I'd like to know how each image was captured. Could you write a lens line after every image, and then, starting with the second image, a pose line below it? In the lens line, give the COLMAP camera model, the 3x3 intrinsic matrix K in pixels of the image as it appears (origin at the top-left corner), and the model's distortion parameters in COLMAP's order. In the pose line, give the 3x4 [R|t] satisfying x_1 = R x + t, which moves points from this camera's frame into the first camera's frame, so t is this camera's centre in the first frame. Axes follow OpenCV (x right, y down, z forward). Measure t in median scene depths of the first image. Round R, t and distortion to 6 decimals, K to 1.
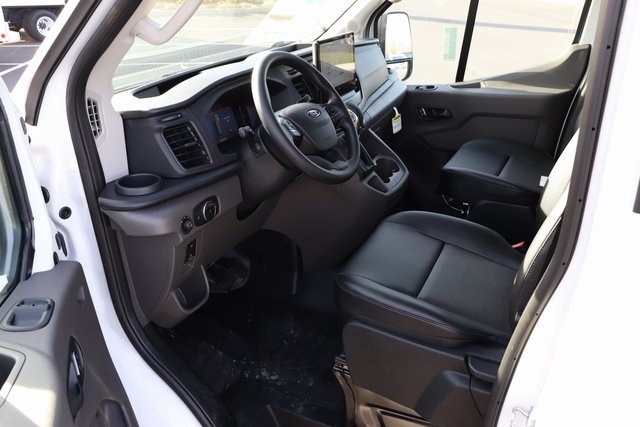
lens RADIAL K [[654.9, 0, 320.0], [0, 654.9, 213.5], [0, 0, 1]] dist [-0.013294, -0.010357]
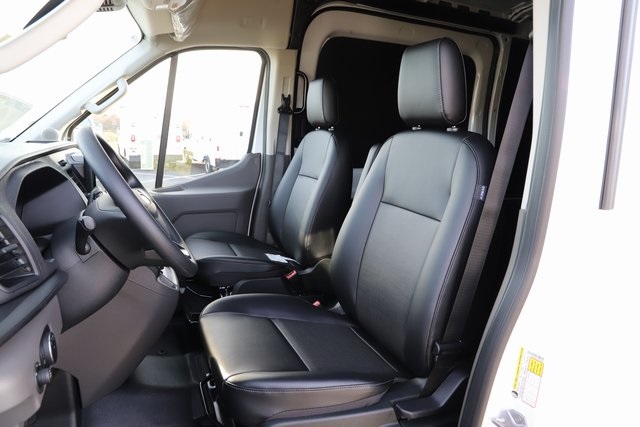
lens RADIAL K [[456.0, 0, 320.0], [0, 456.0, 213.5], [0, 0, 1]] dist [-0.000437, 0.000153]
pose [[0.644022, -0.075051, 0.761317, -0.248834], [0.230071, 0.968106, -0.099188, -0.019813], [-0.729591, 0.239036, 0.640748, 0.368272]]
